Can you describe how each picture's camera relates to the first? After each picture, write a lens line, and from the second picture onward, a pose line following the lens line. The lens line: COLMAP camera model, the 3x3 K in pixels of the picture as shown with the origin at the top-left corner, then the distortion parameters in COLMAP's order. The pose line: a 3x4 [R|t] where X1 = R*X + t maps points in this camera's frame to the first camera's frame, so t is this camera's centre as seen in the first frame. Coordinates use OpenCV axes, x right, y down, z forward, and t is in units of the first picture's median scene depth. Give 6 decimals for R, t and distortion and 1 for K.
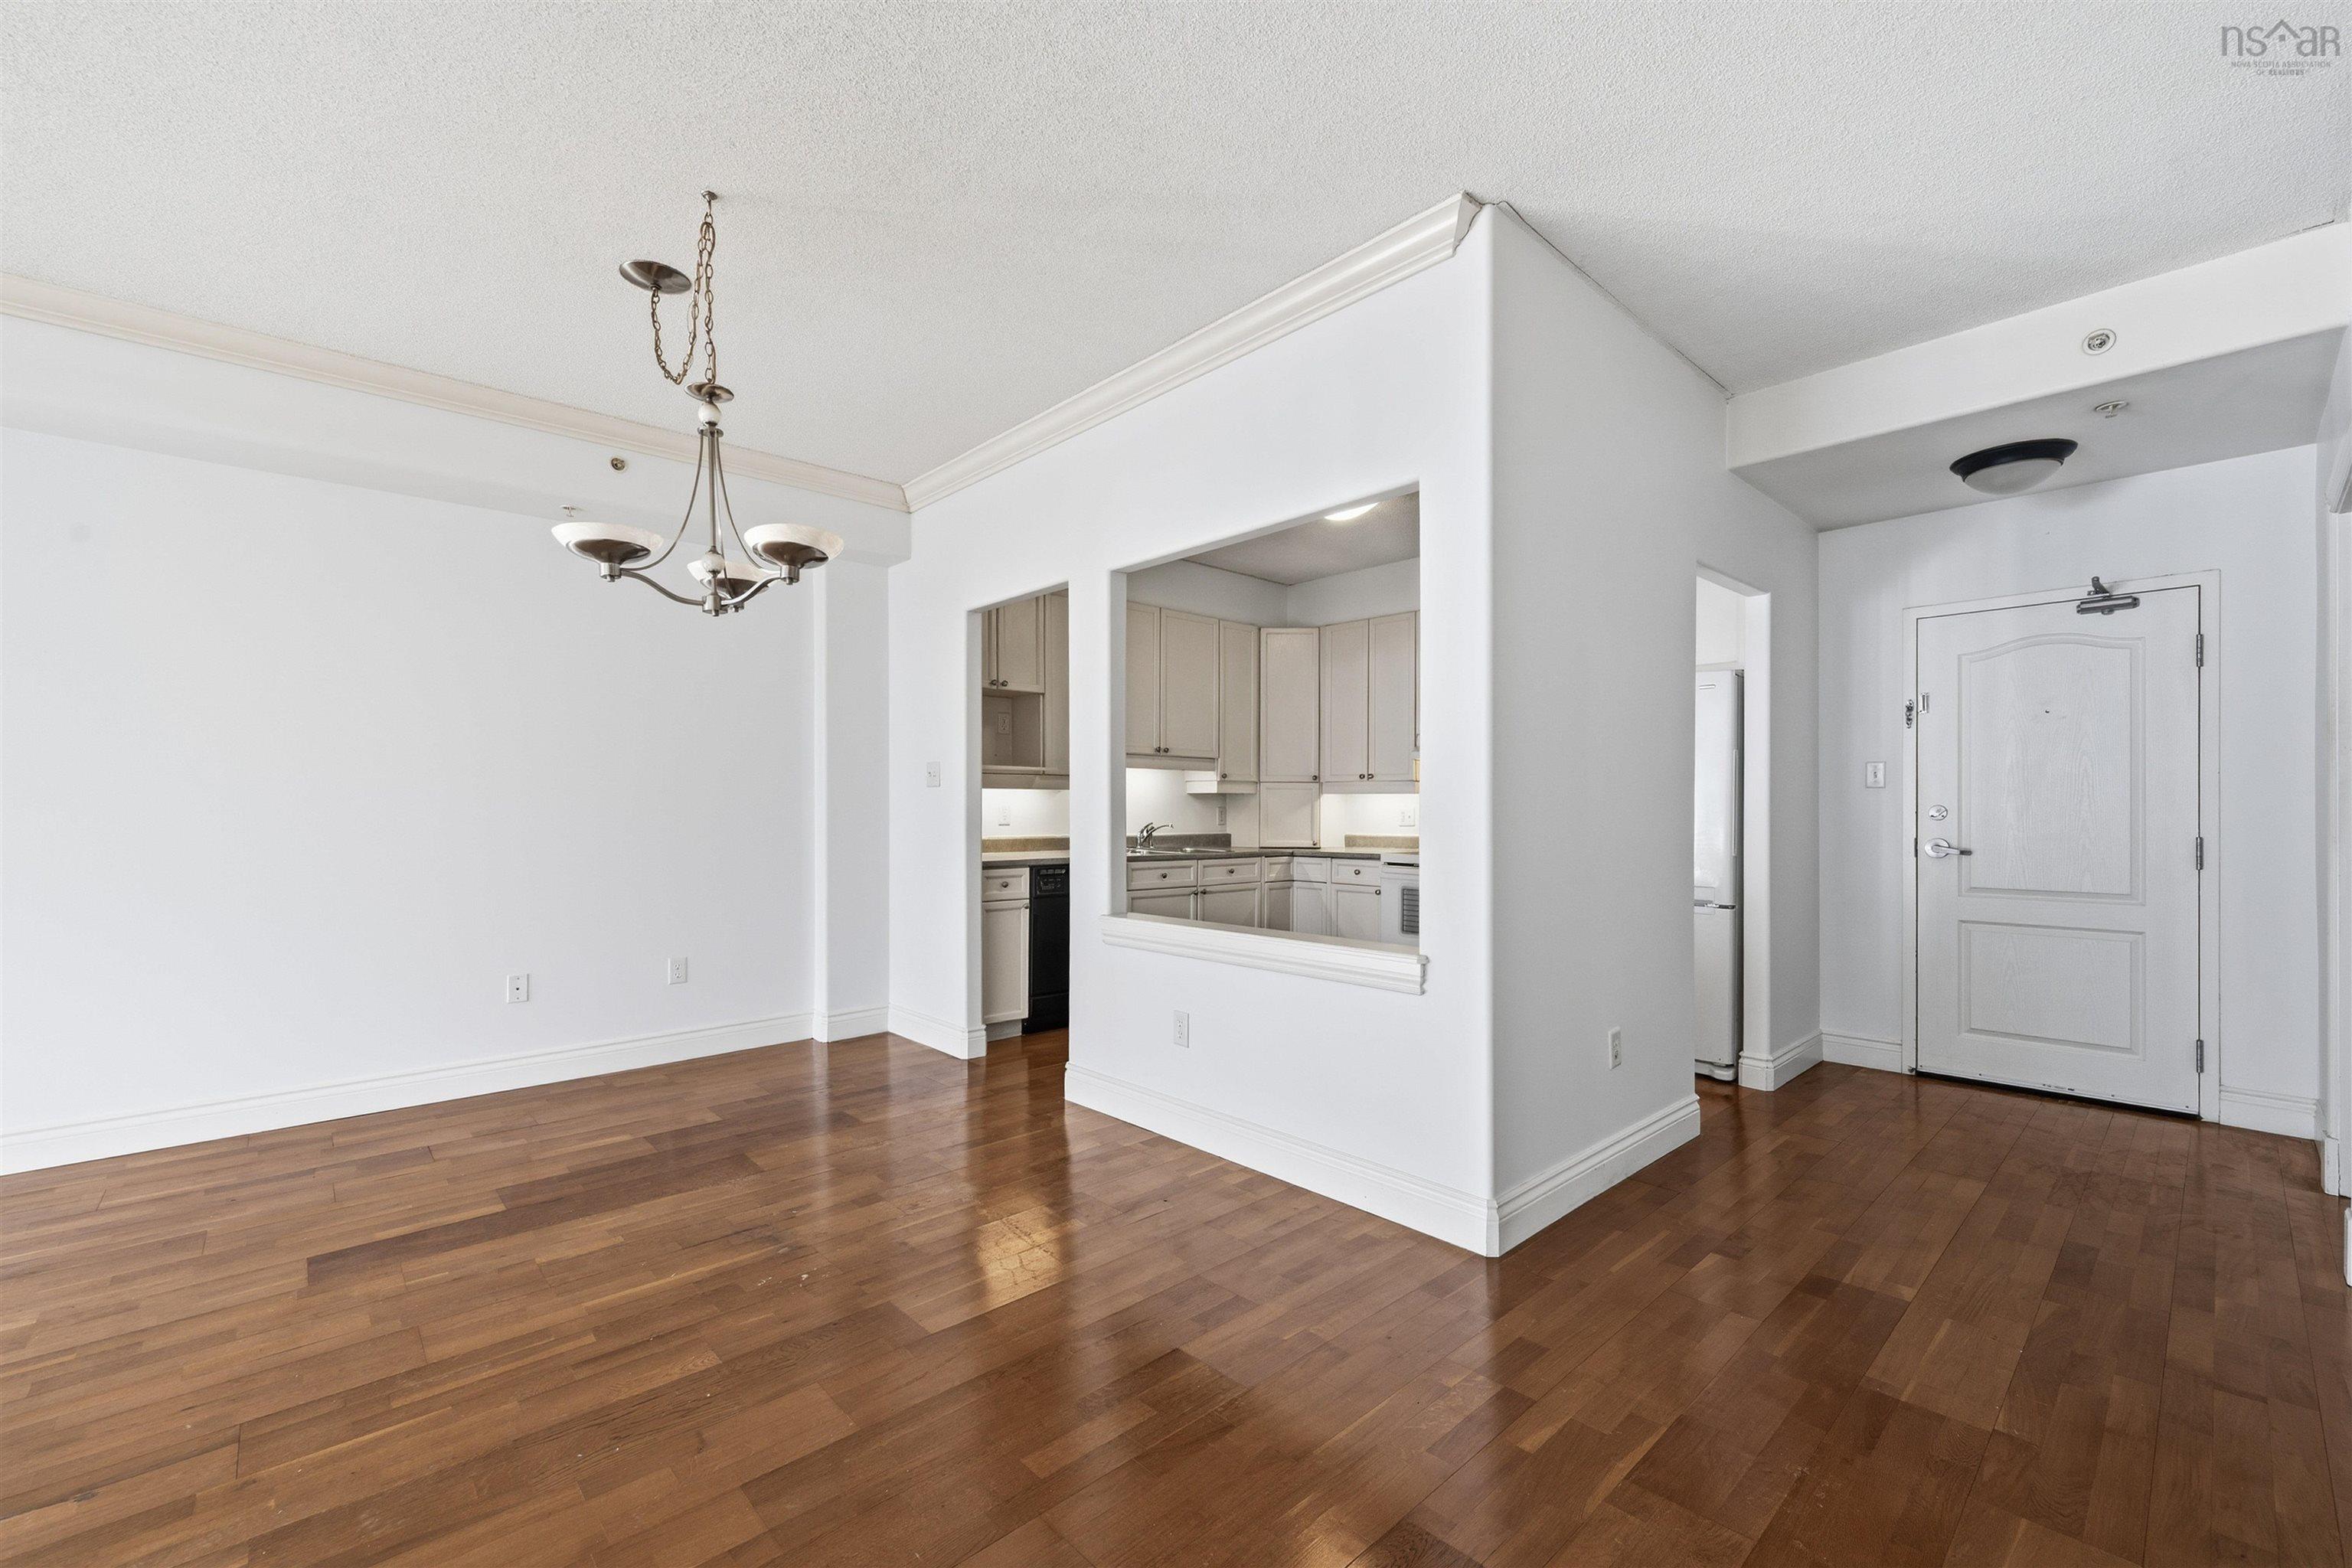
lens RADIAL K [[973.4, 0, 1176.7], [0, 973.4, 810.3], [0, 0, 1]] dist [-0.000345, -0.000062]
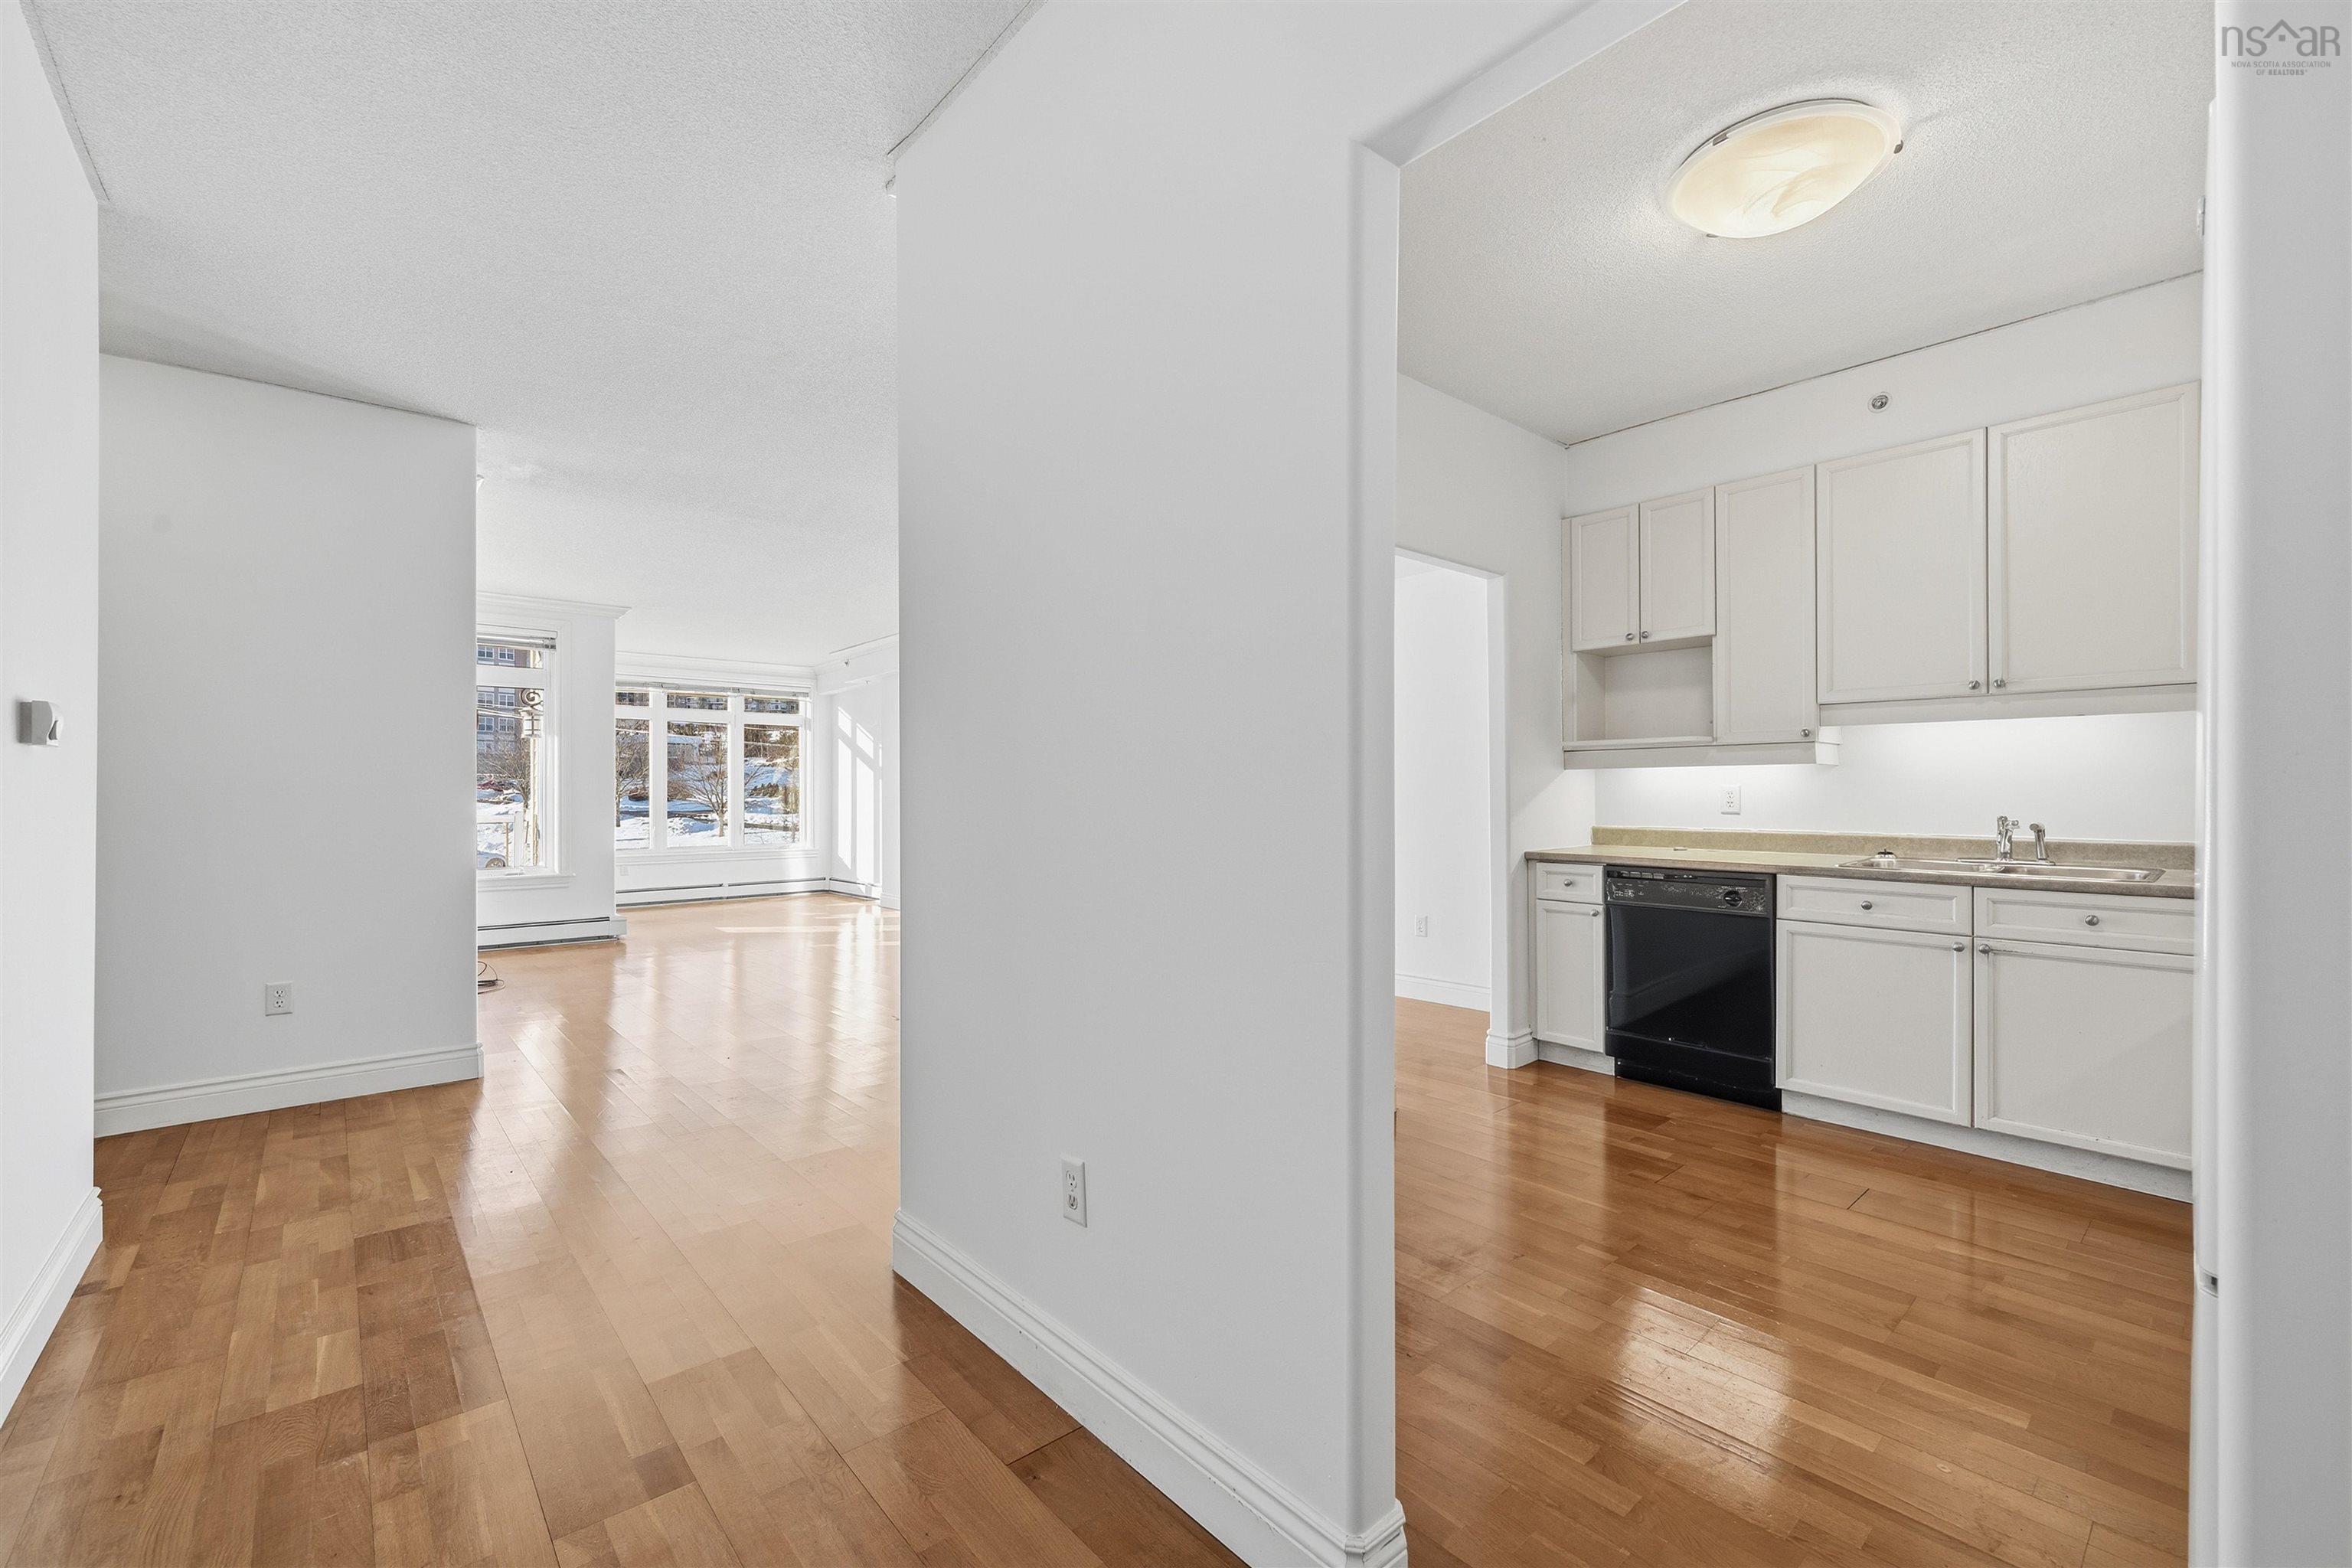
lens RADIAL K [[977.1, 0, 1190.0], [0, 977.1, 786.9], [0, 0, 1]] dist [0.001609, 0.000256]
pose [[-0.016668, -0.007029, -0.999836, 0.545985], [0.000442, 0.999975, -0.007037, -0.000434], [0.999861, -0.000559, -0.016664, 0.561398]]
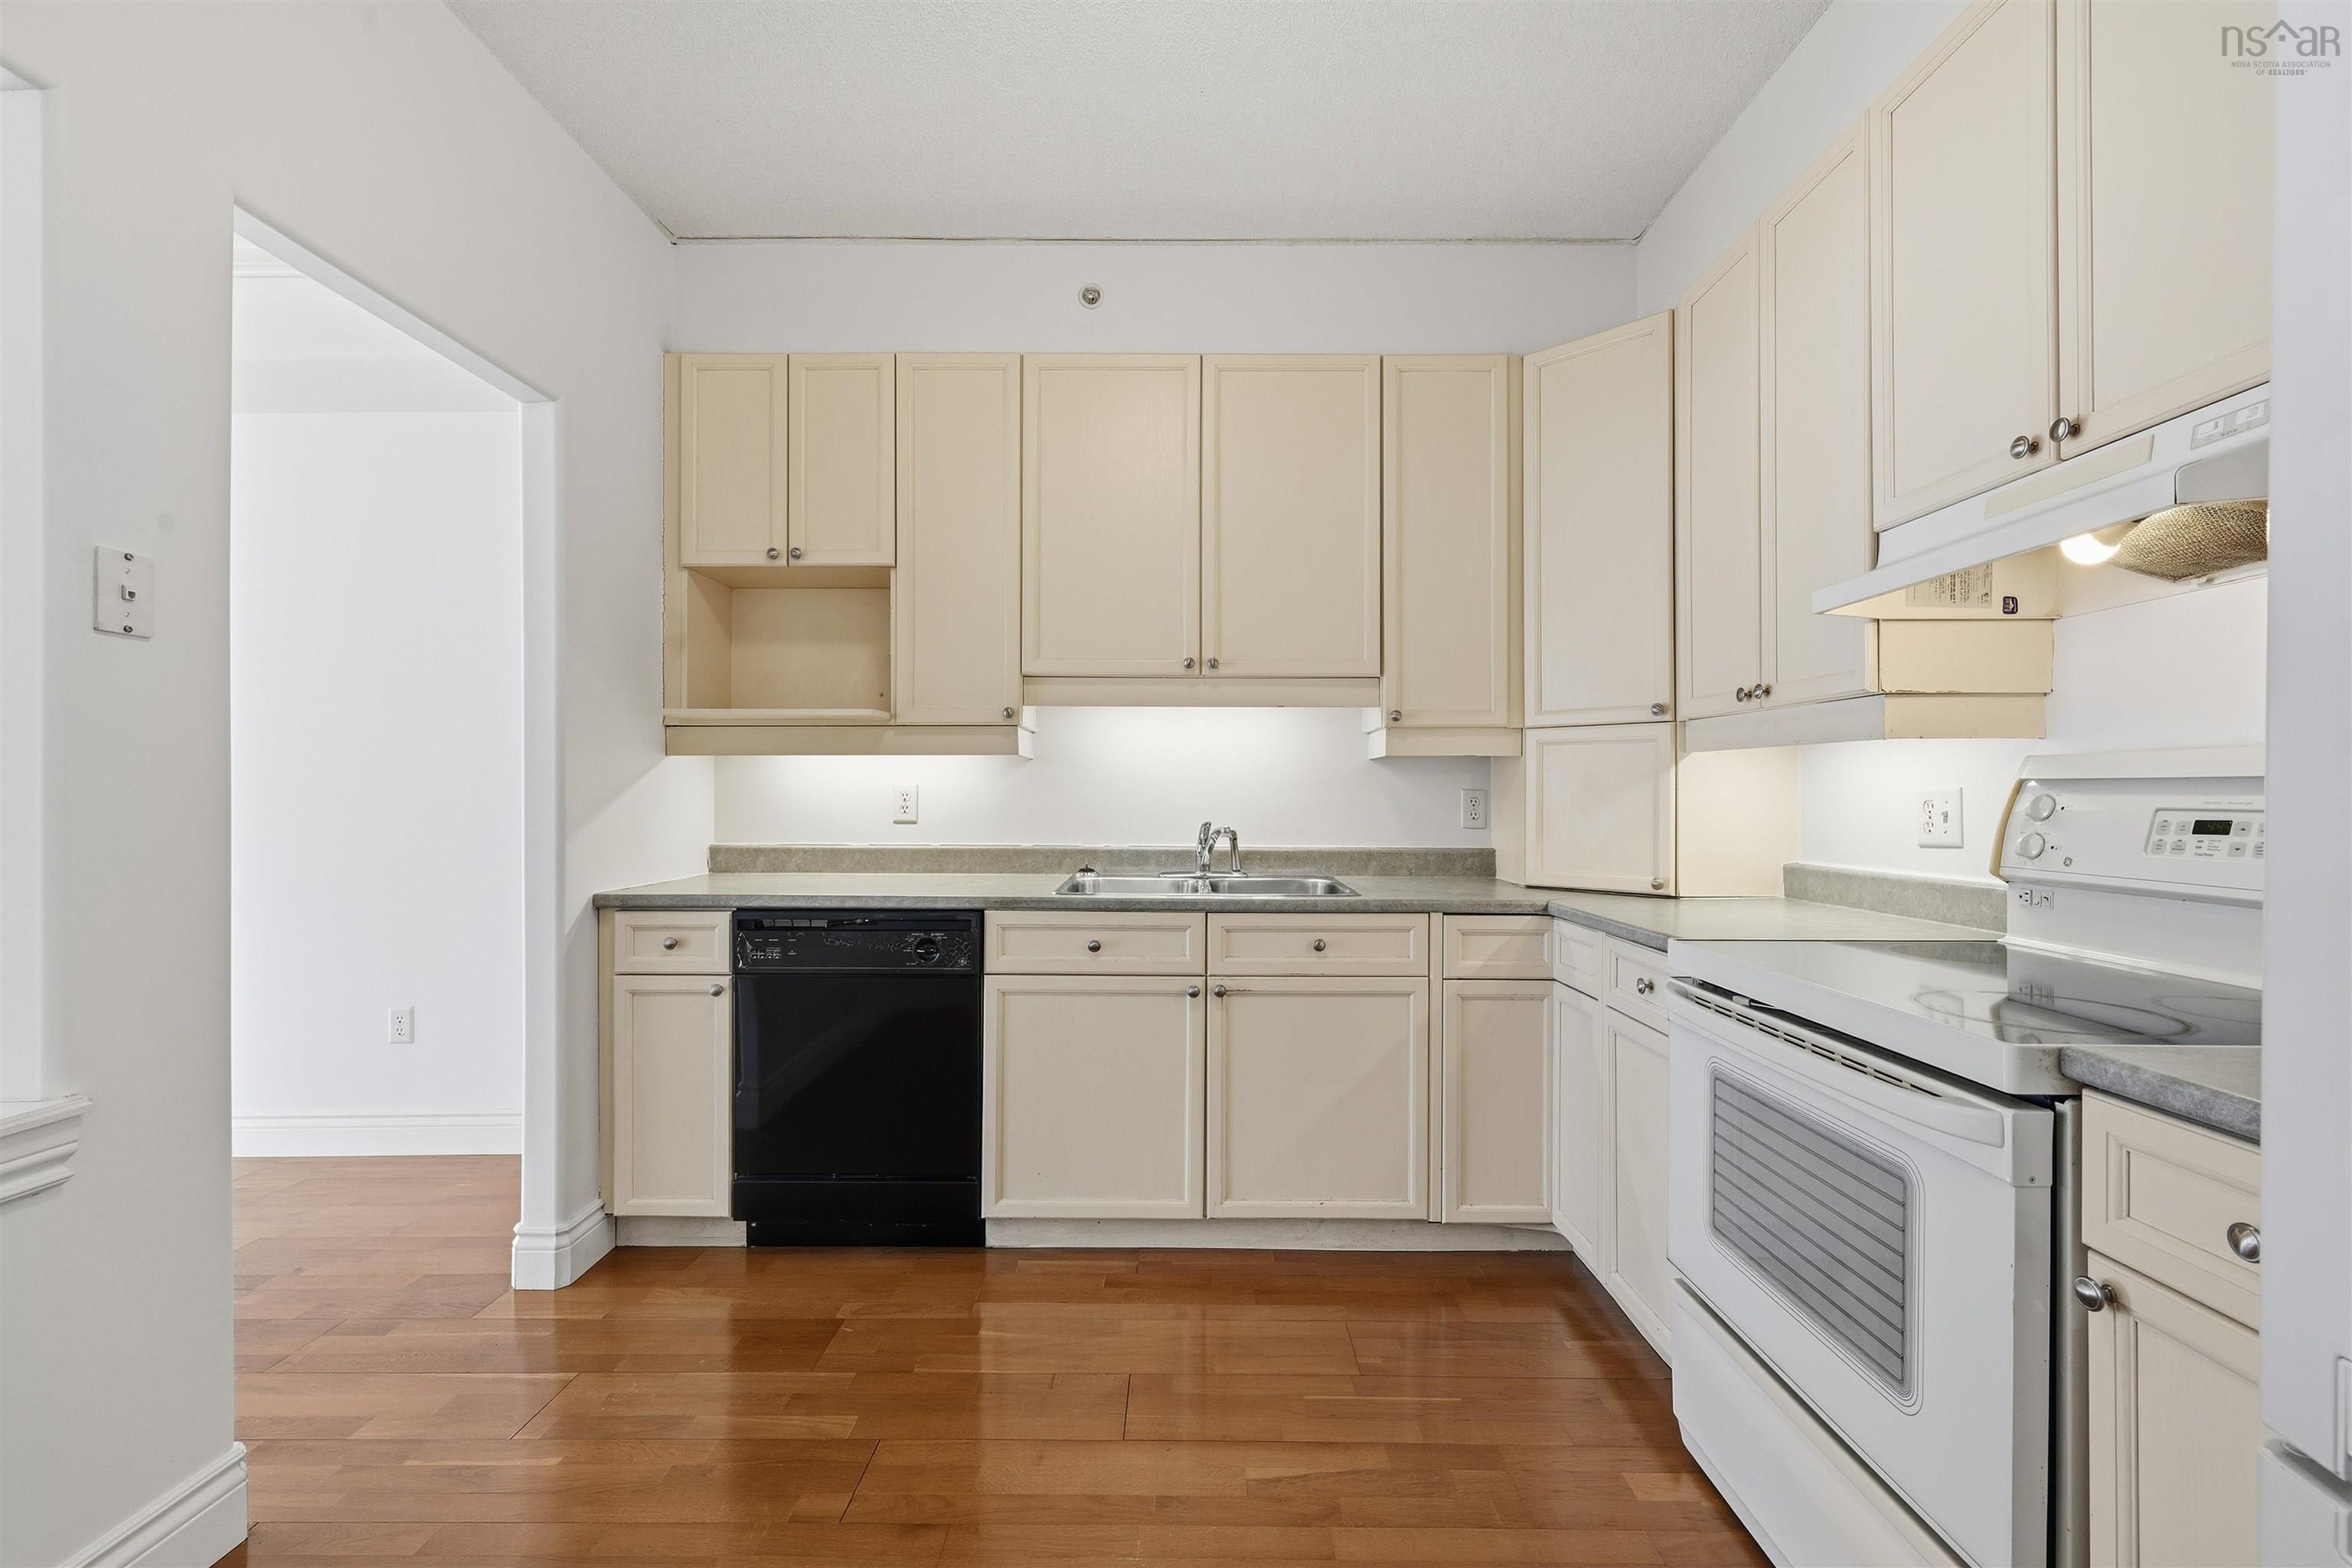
lens RADIAL K [[1016.6, 0, 1179.7], [0, 1016.6, 788.8], [0, 0, 1]] dist [-0.000622, -0.000117]
pose [[0.732433, -0.004529, -0.680824, 0.301951], [-0.001475, 0.999965, -0.008239, 0.000618], [0.680837, 0.007039, 0.732401, 0.647815]]
